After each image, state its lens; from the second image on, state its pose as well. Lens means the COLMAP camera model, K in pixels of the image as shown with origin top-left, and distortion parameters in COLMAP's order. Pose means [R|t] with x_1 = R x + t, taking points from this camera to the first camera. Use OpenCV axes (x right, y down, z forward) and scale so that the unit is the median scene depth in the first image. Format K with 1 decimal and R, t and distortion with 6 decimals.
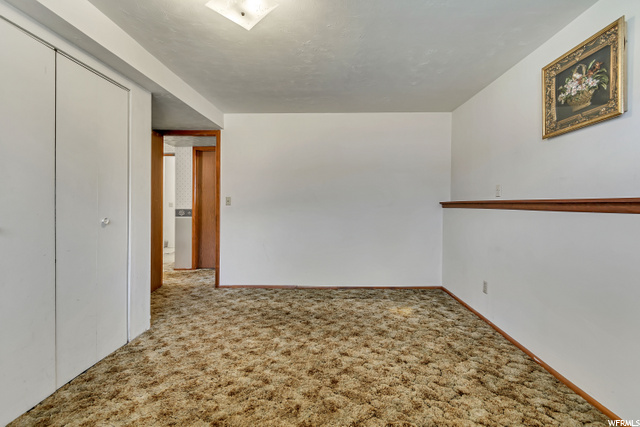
lens RADIAL K [[290.5, 0, 318.2], [0, 290.5, 205.3], [0, 0, 1]] dist [0.000353, 0.000091]
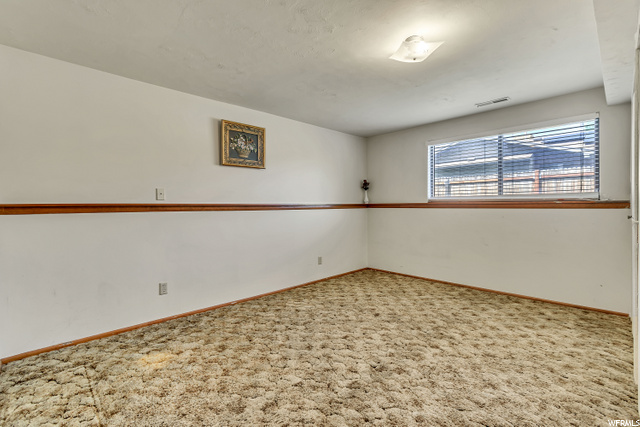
lens RADIAL K [[290.5, 0, 318.2], [0, 290.5, 205.3], [0, 0, 1]] dist [0.000353, 0.000091]
pose [[-0.724309, 0.009109, 0.689416, -0.654283], [0.008101, 0.999956, -0.004702, 0.002246], [-0.689428, 0.002179, -0.724351, 1.717499]]
